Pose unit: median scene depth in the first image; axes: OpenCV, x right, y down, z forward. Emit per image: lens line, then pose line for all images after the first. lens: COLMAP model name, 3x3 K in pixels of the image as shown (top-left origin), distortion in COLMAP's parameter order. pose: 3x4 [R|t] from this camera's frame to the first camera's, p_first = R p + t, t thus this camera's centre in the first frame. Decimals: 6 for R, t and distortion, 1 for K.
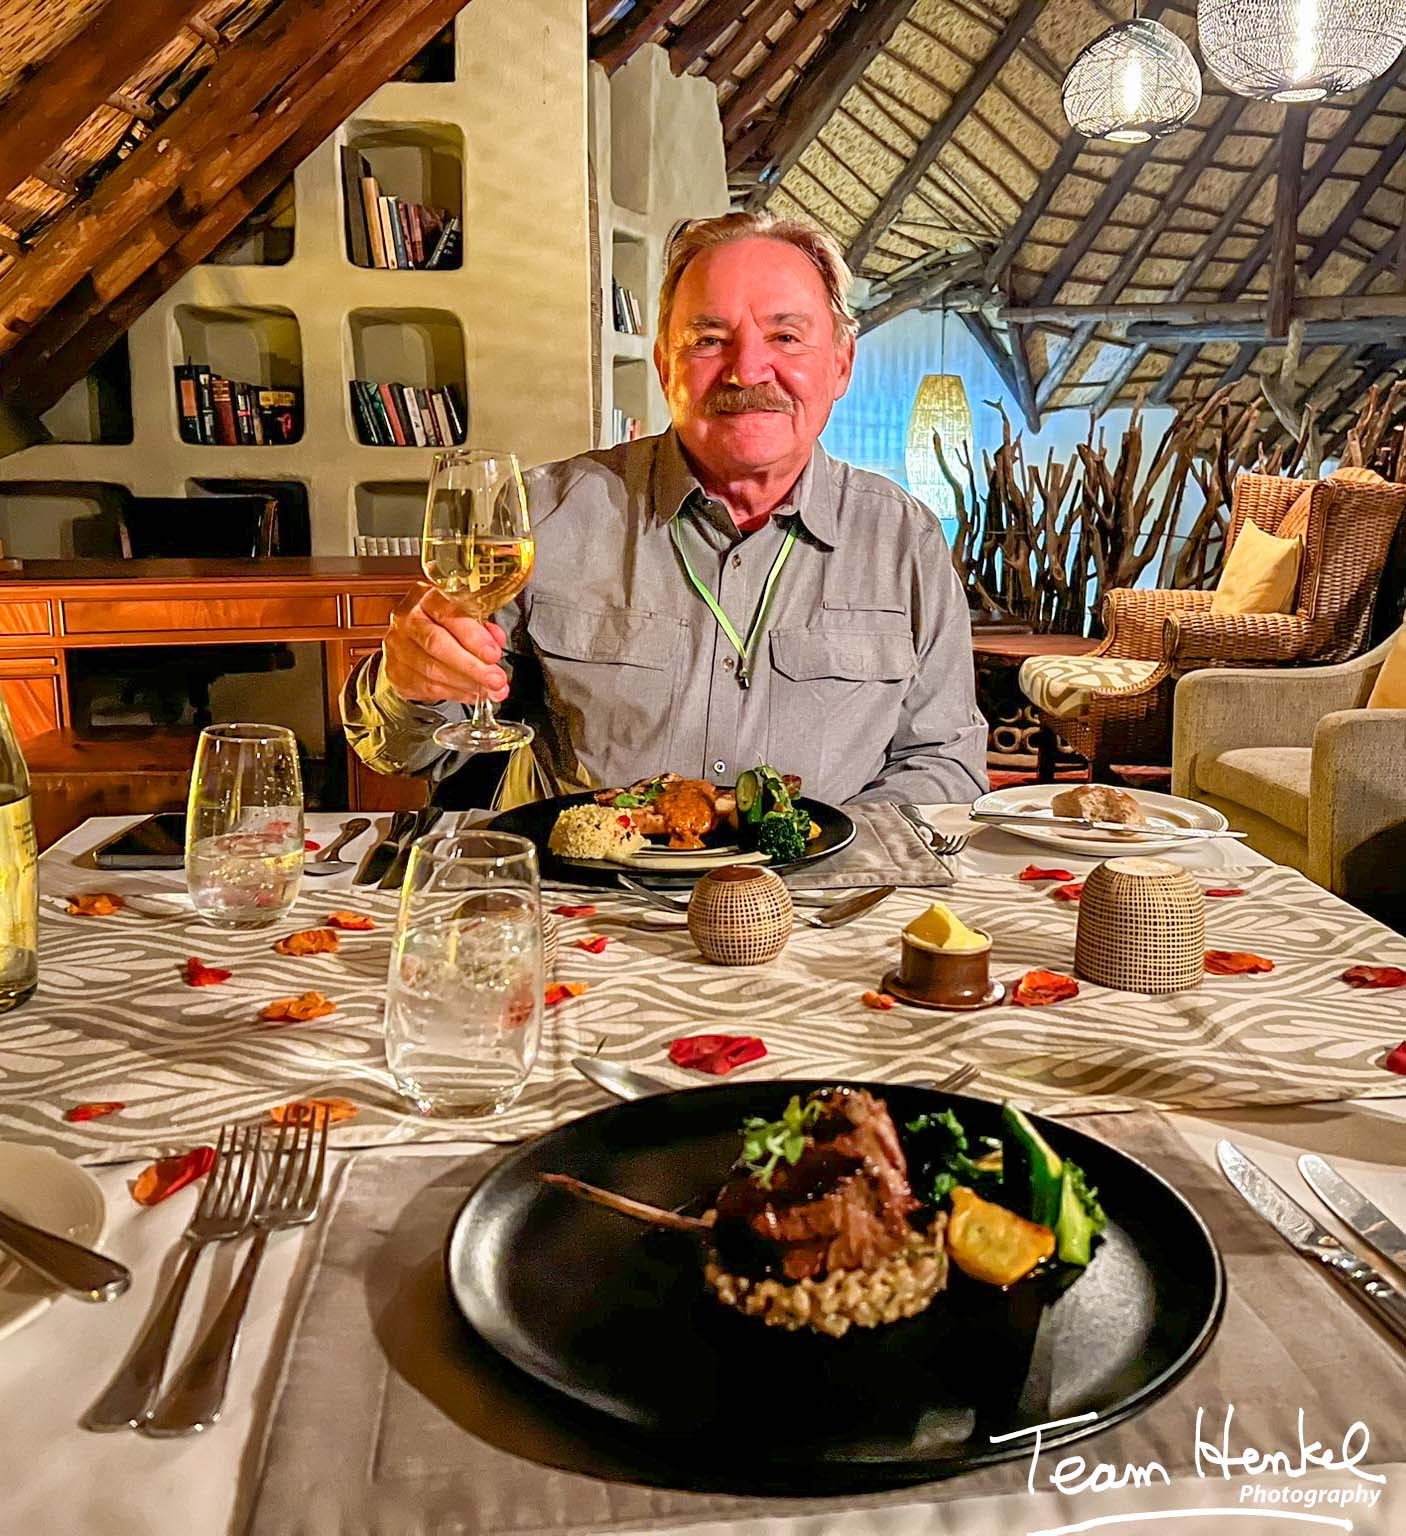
lens RADIAL K [[1480.2, 0, 703.0], [0, 1480.2, 768.0], [0, 0, 1]] dist [0.013979, -0.010888]
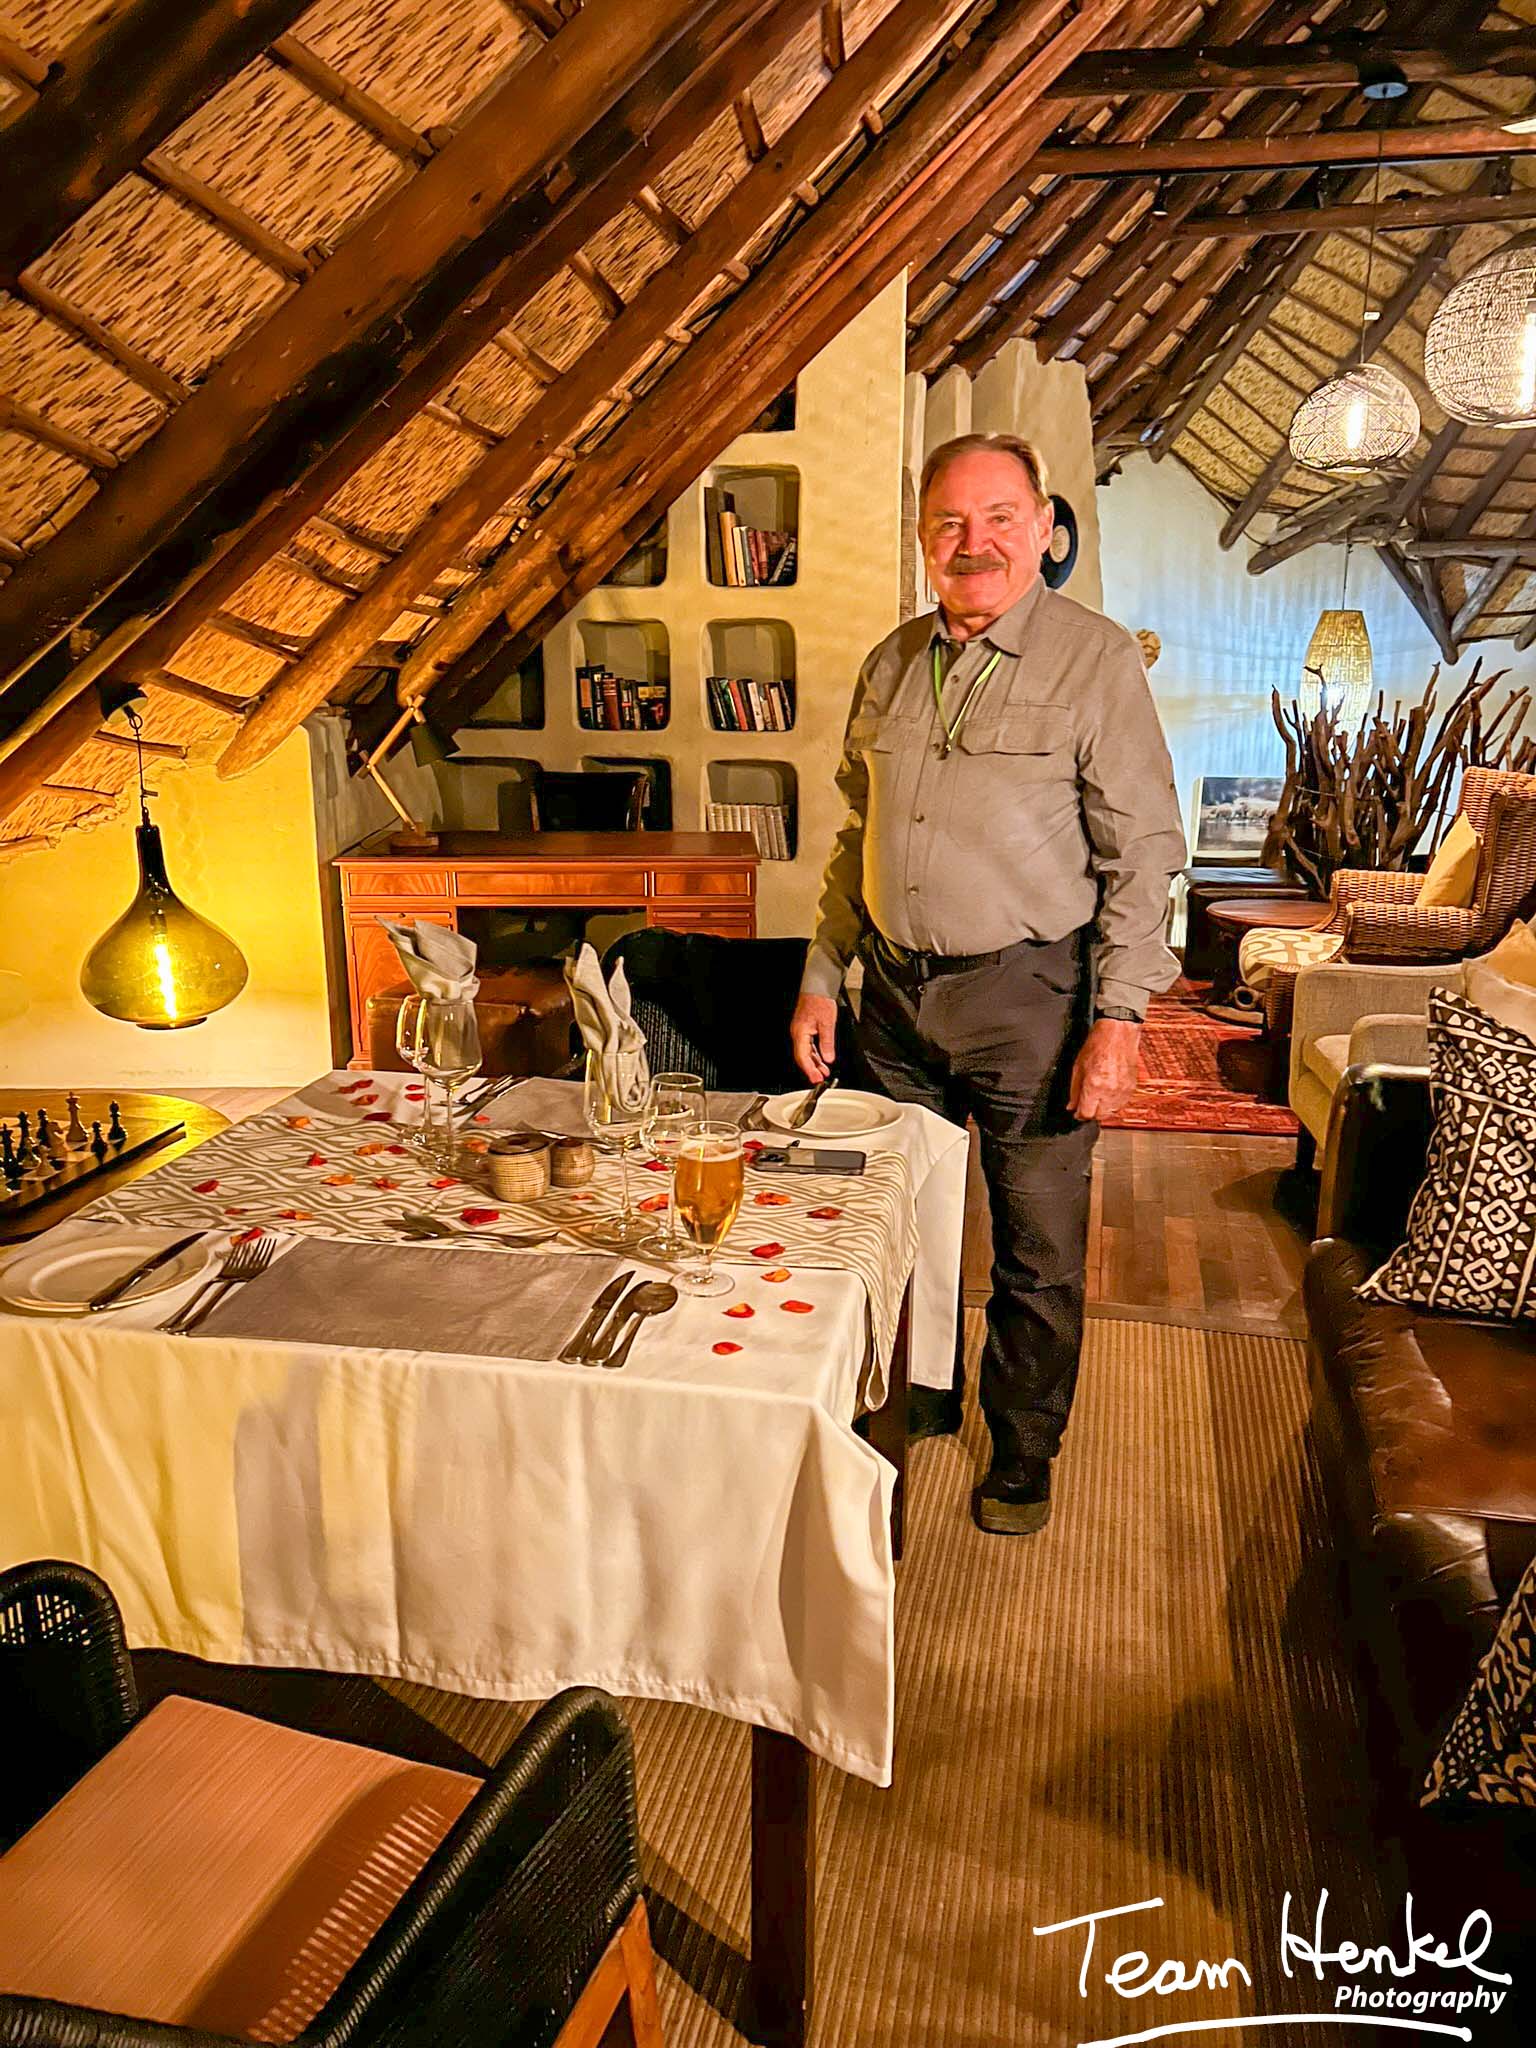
lens RADIAL K [[1542.6, 0, 768.0], [0, 1542.6, 1024.0], [0, 0, 1]] dist [-0.000603, -0.005236]
pose [[0.951938, 0.060731, -0.300210, 0.144678], [-0.045322, 0.997285, 0.058032, -0.035078], [0.302920, -0.041636, 0.952106, -0.146703]]
